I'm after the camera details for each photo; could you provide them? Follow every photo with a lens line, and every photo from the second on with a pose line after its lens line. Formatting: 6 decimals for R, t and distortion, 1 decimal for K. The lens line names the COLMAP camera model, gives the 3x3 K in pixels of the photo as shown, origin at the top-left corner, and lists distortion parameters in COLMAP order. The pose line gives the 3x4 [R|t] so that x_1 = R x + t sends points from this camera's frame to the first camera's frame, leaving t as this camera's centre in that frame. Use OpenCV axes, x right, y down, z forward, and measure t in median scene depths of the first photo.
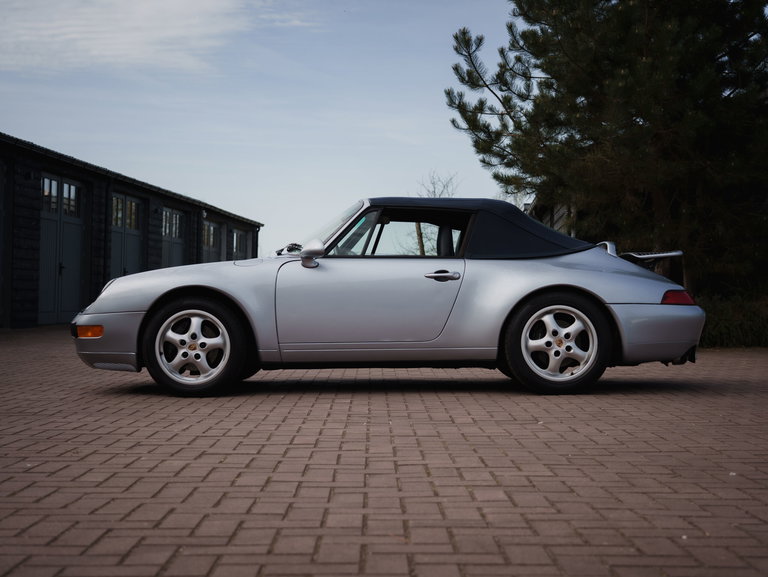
lens RADIAL K [[1371.3, 0, 382.9], [0, 1371.3, 288.3], [0, 0, 1]] dist [0.172441, 0.000000]
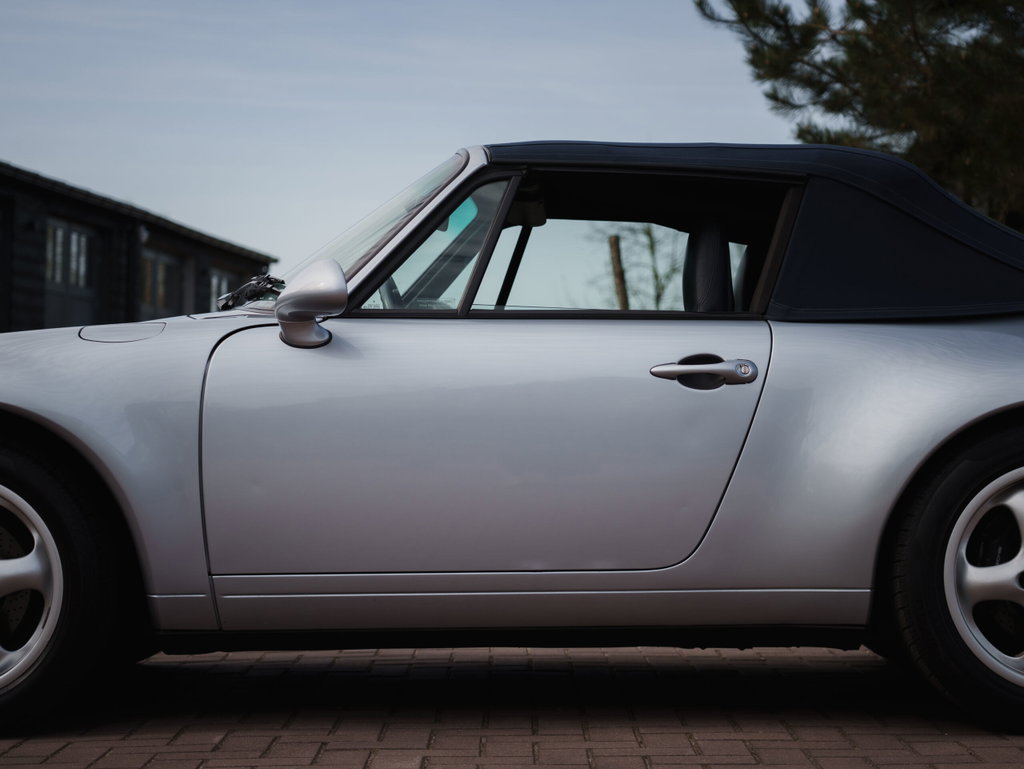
lens RADIAL K [[2701.0, 0, 519.8], [0, 2701.0, 390.1], [0, 0, 1]] dist [0.218667, 0.000000]
pose [[0.999977, 0.000684, -0.006747, 0.003215], [-0.000696, 0.999998, -0.001761, -0.003304], [0.006745, 0.001766, 0.999976, 0.331384]]
